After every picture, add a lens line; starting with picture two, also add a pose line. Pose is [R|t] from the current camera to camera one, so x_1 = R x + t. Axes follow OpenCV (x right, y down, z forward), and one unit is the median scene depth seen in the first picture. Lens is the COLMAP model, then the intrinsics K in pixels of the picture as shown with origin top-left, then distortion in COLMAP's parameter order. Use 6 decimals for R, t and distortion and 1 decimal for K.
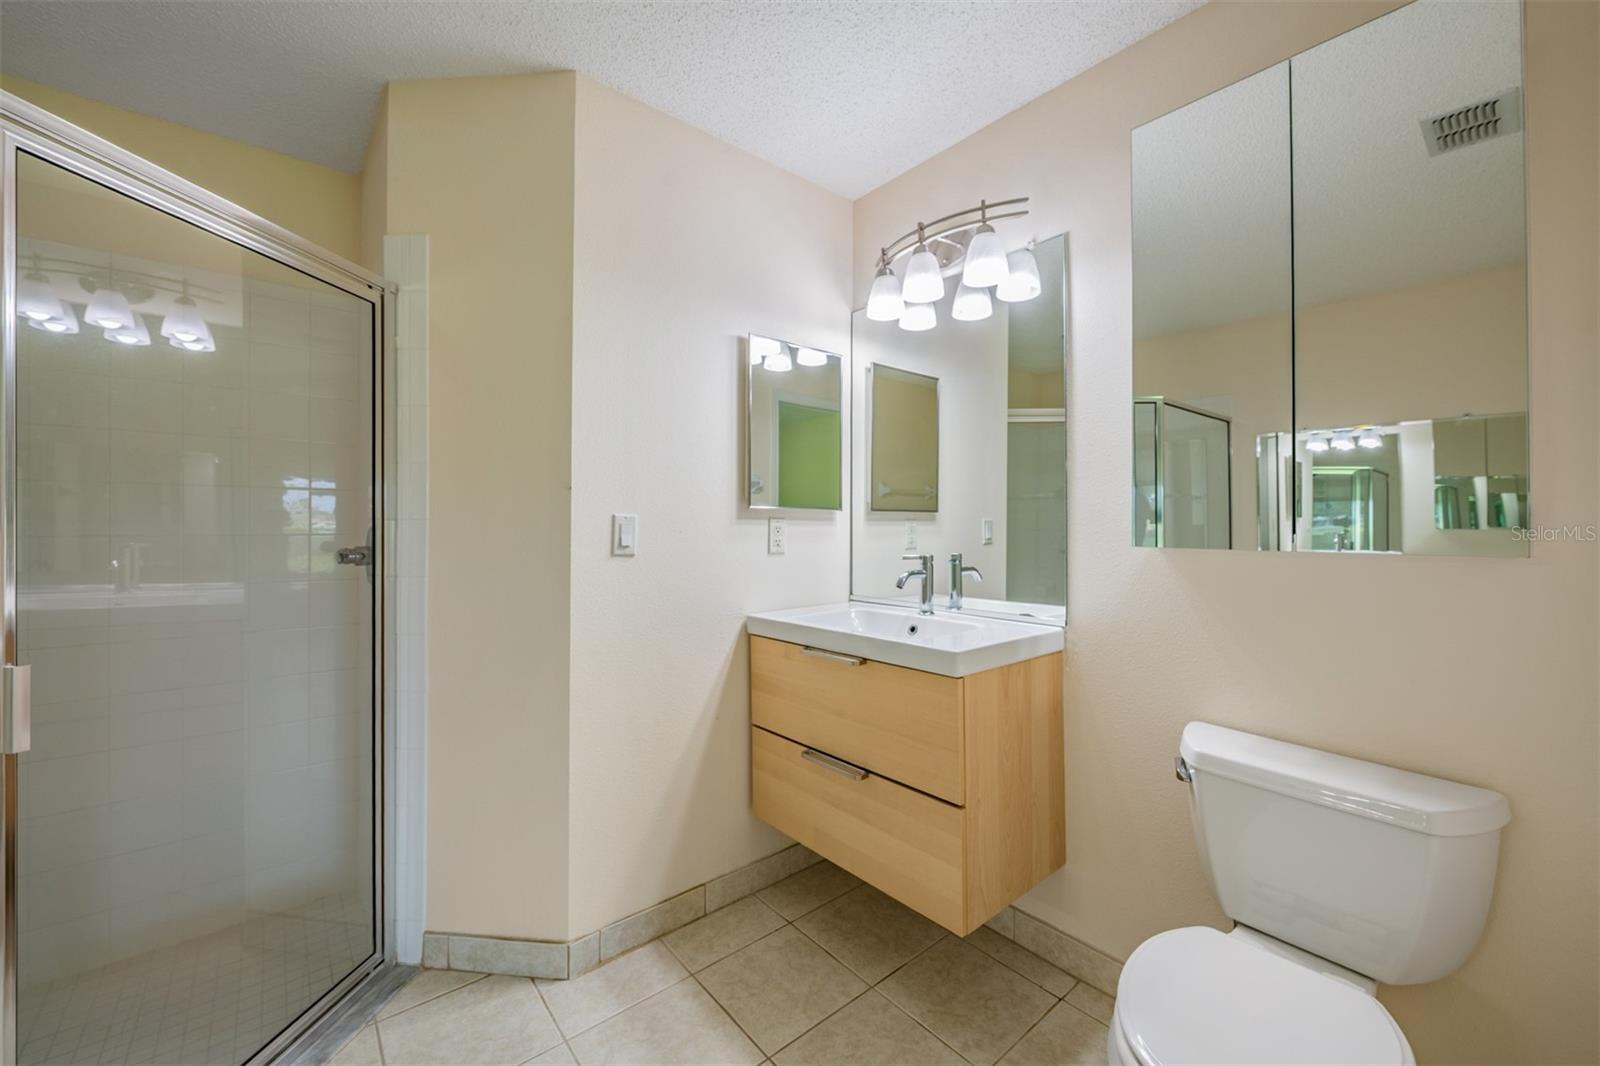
lens RADIAL K [[615.6, 0, 801.7], [0, 615.6, 520.2], [0, 0, 1]] dist [-0.007125, -0.000282]
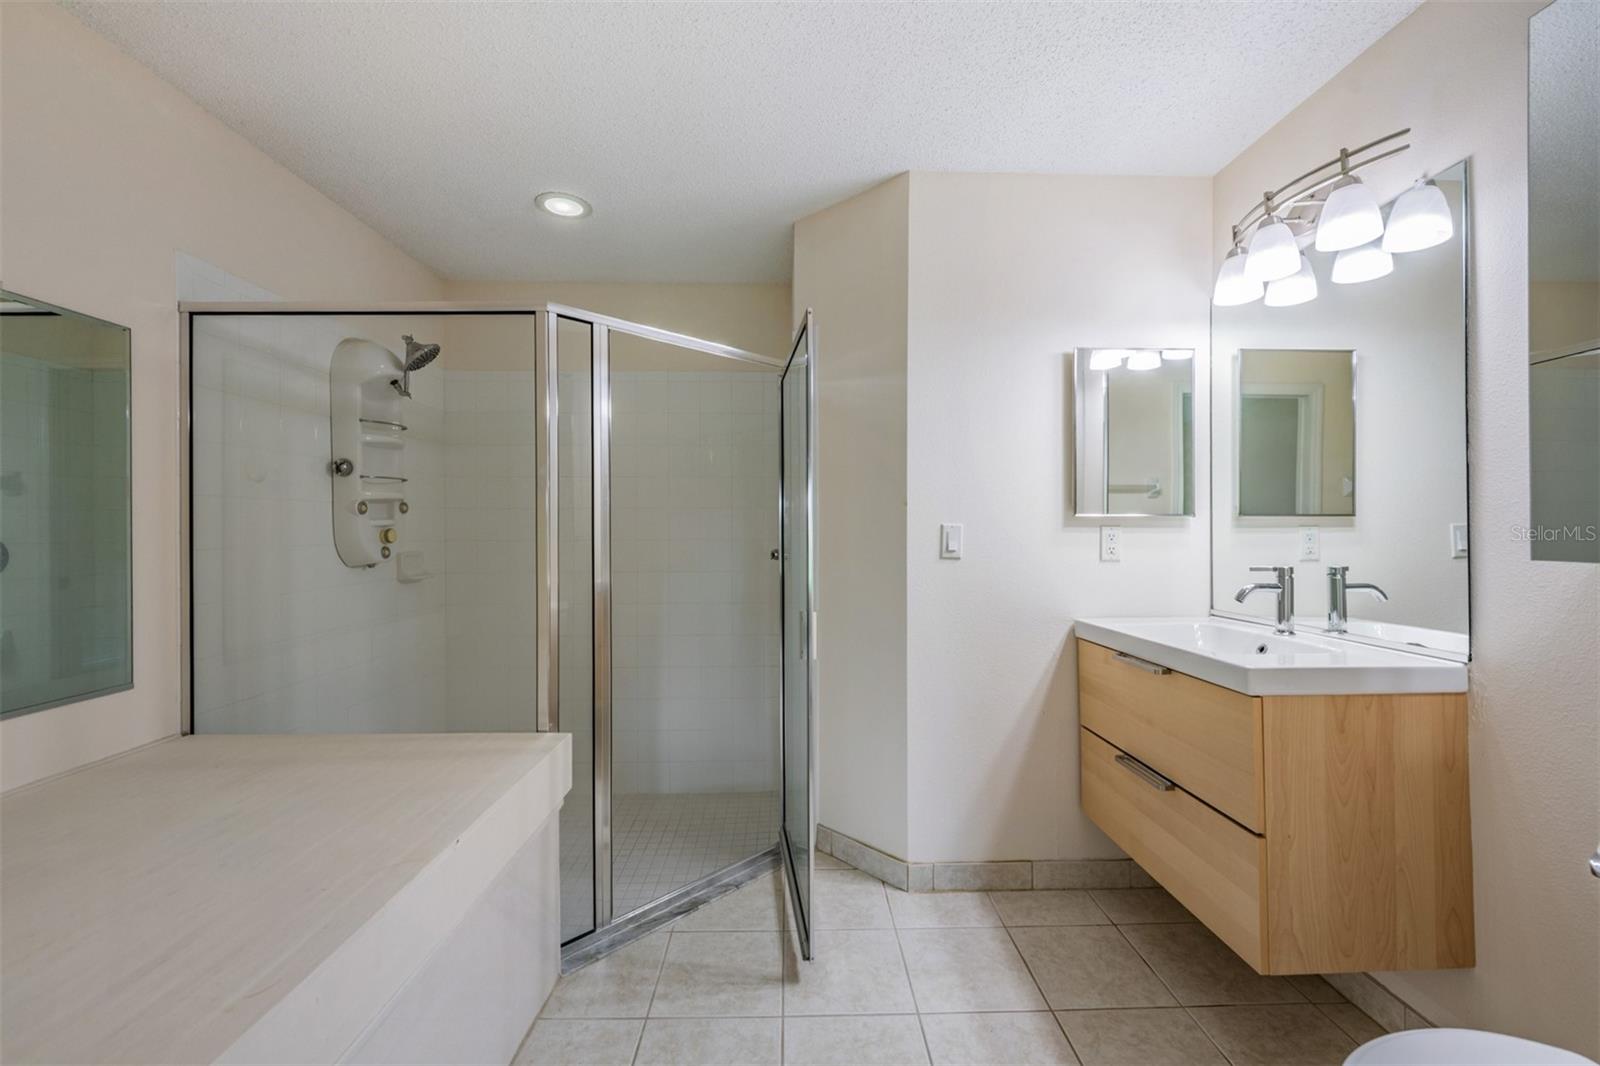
lens RADIAL K [[634.9, 0, 807.4], [0, 634.9, 530.8], [0, 0, 1]] dist [-0.018600, -0.000043]
pose [[0.783047, -0.002375, -0.621958, 0.245081], [0.006744, 0.999966, 0.004673, -0.003778], [0.621926, -0.007853, 0.783037, -0.131049]]
